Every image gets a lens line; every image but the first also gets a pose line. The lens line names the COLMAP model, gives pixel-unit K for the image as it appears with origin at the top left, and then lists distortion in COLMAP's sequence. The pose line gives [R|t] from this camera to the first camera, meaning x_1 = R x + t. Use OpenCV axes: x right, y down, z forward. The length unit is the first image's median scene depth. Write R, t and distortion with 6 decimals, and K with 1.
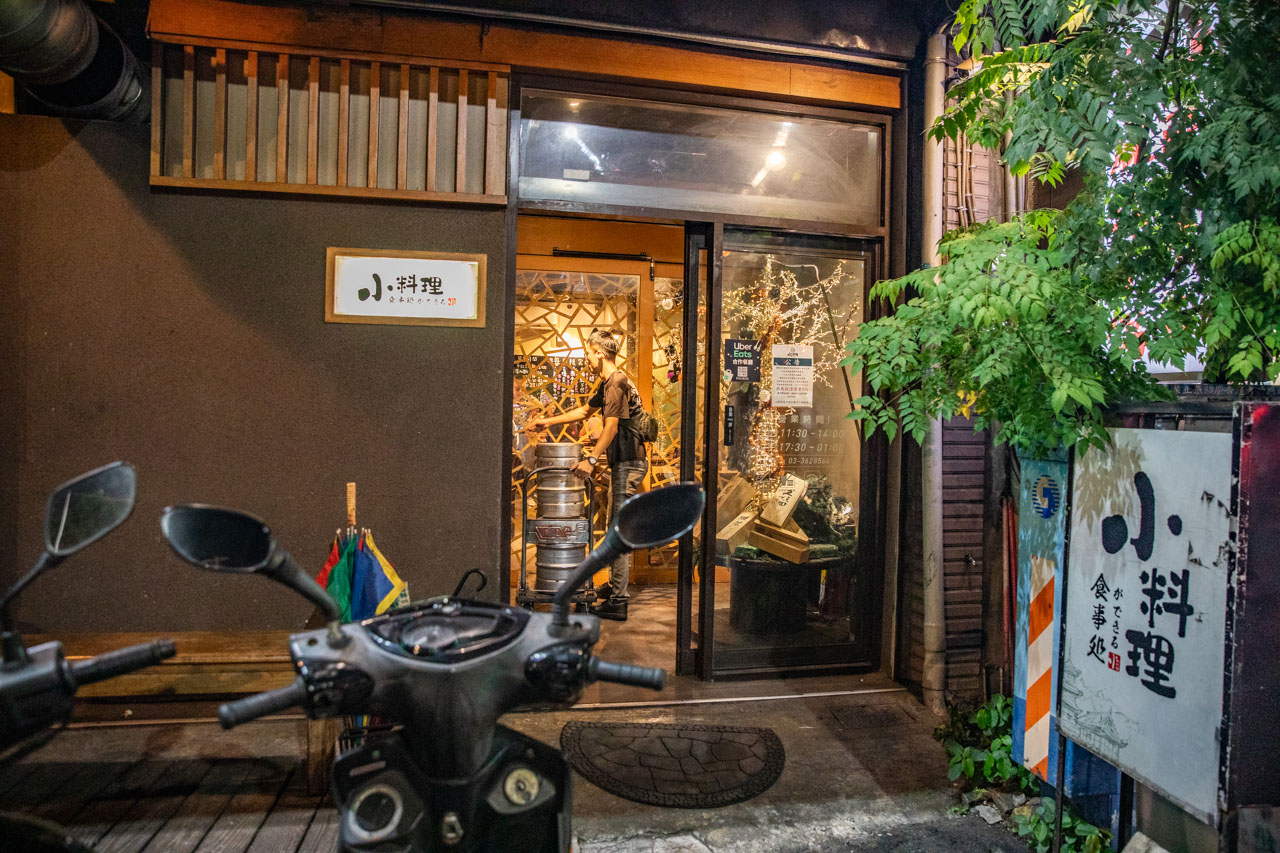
lens RADIAL K [[861.8, 0, 640.0], [0, 861.8, 426.5], [0, 0, 1]] dist [-0.097028, 0.067128]
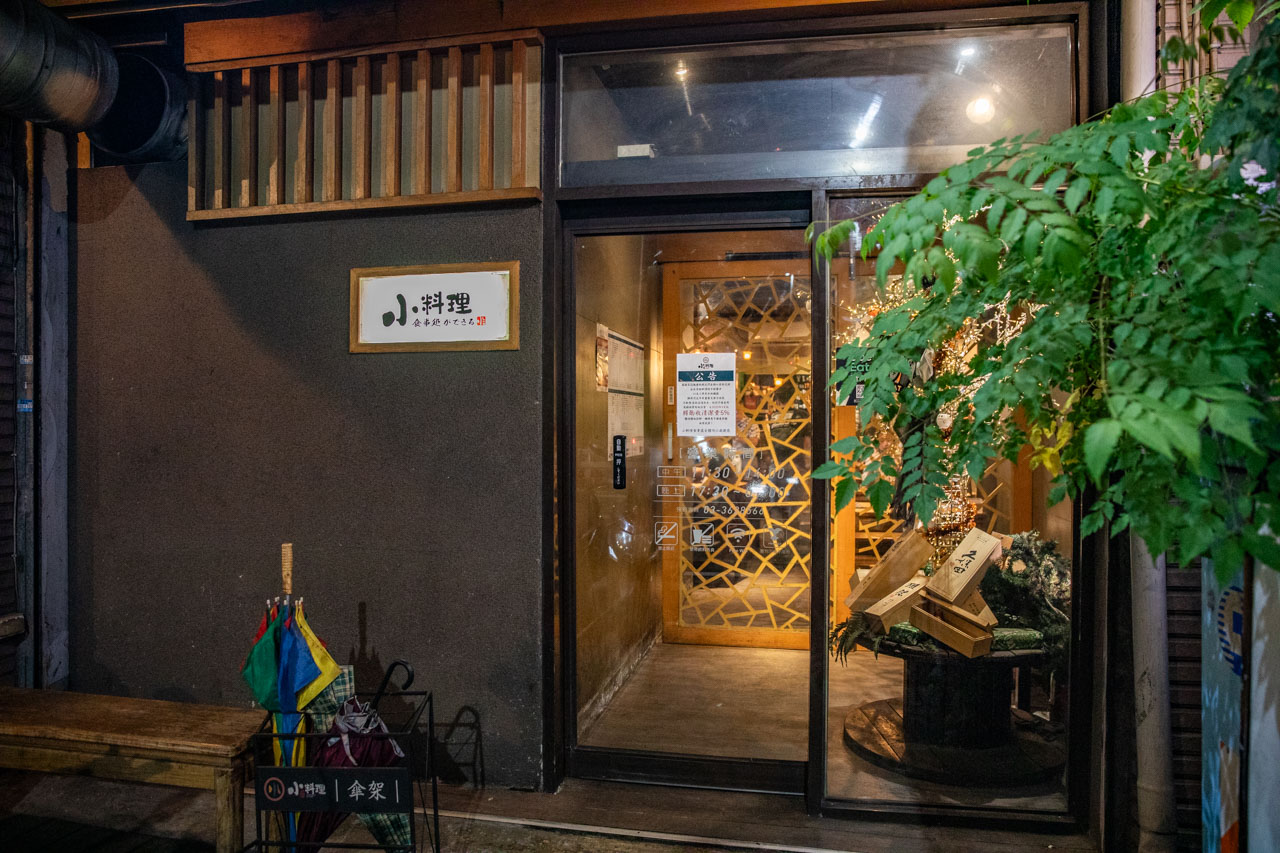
lens RADIAL K [[861.8, 0, 640.0], [0, 861.8, 426.5], [0, 0, 1]] dist [-0.097028, 0.067128]
pose [[0.919678, -0.019309, -0.392198, 0.255031], [0.011008, 0.999665, -0.023405, -0.021435], [0.392519, 0.017208, 0.919583, 0.297384]]
